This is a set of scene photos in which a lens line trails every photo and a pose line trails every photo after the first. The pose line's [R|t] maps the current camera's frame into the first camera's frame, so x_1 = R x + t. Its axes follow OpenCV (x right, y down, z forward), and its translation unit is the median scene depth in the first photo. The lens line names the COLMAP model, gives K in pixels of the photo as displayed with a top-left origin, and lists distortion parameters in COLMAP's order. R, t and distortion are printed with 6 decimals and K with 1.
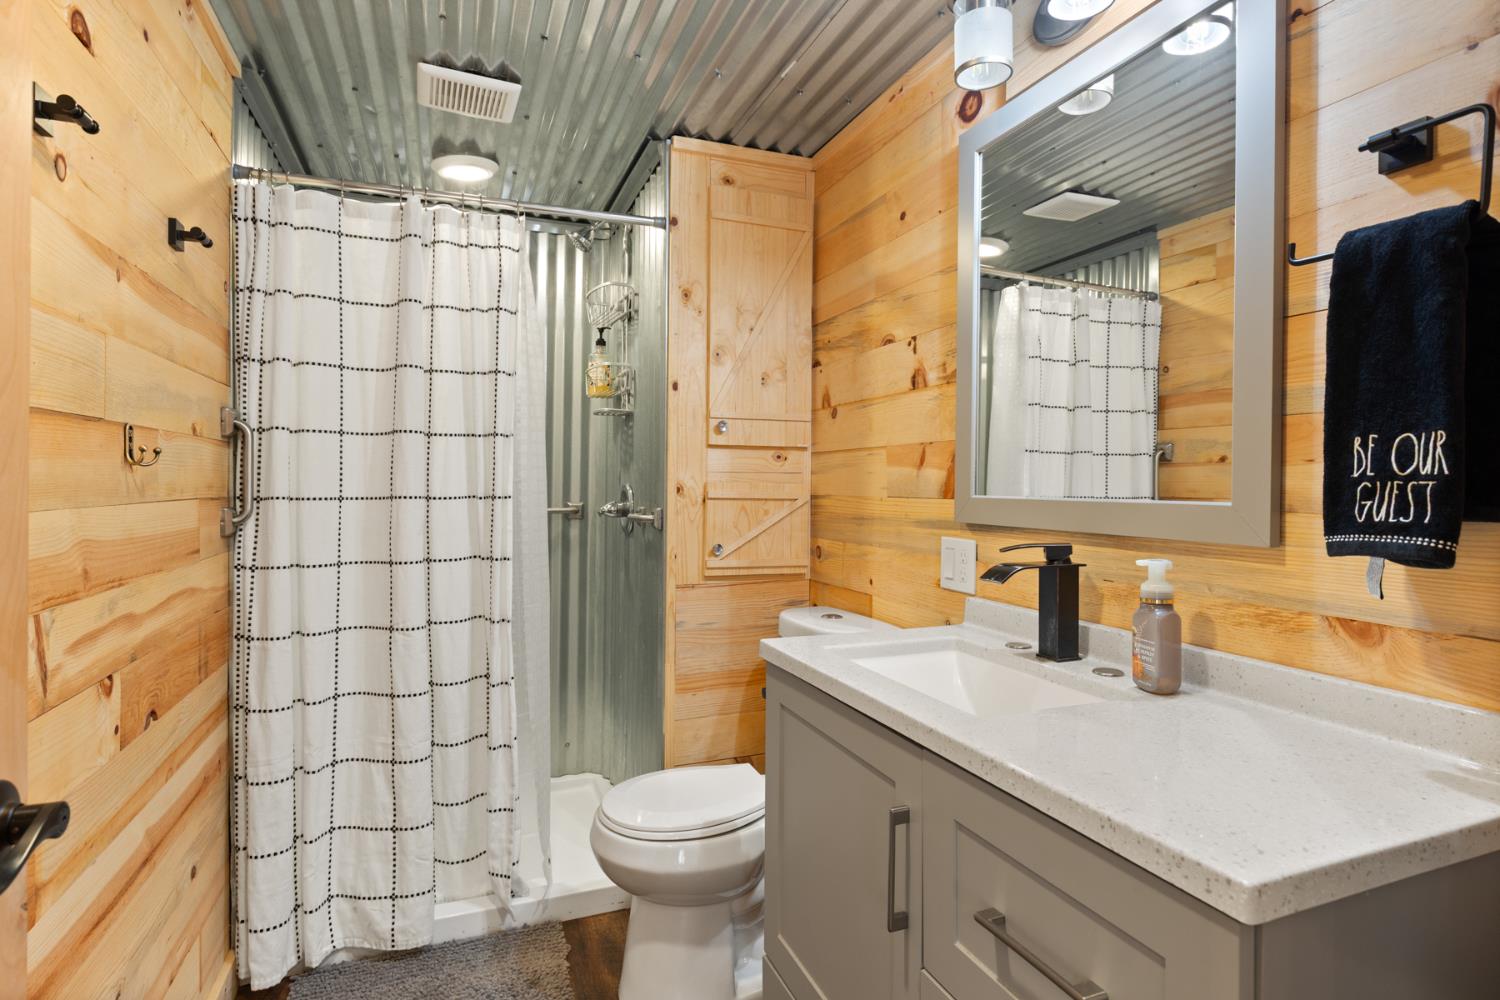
lens RADIAL K [[789.3, 0, 751.2], [0, 789.3, 494.4], [0, 0, 1]] dist [-0.001285, -0.000067]
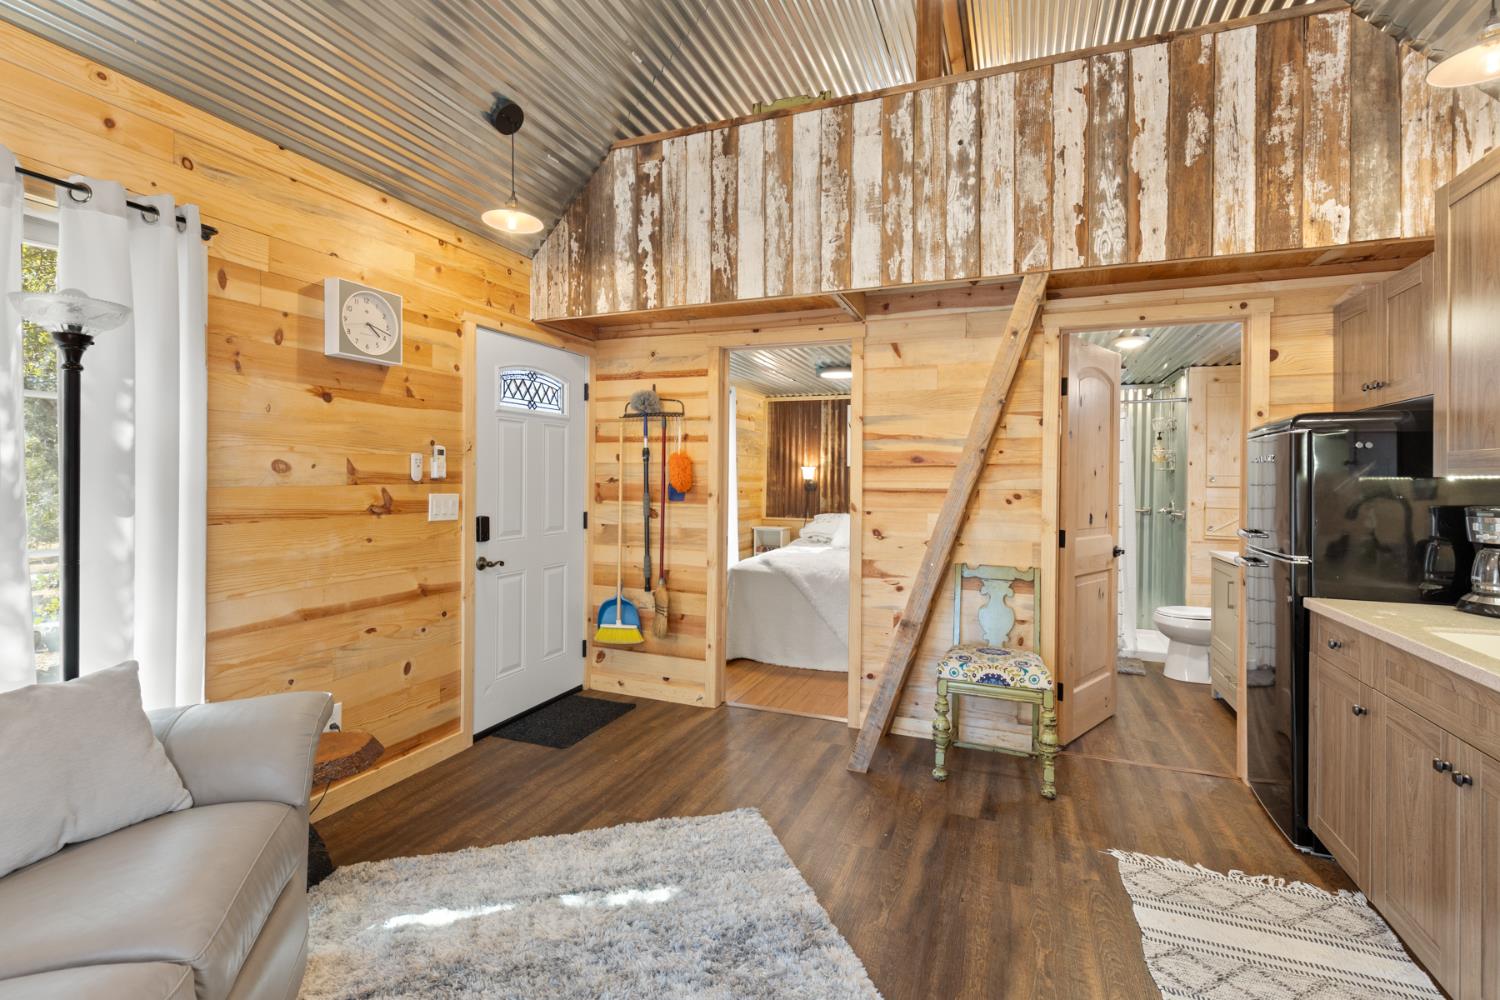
lens RADIAL K [[676.8, 0, 748.0], [0, 676.8, 489.7], [0, 0, 1]] dist [0.000817, 0.000058]
pose [[0.728917, 0.001448, -0.684600, 0.353261], [-0.005140, 0.999981, -0.003358, -0.036467], [0.684583, 0.005967, 0.728911, -1.554639]]
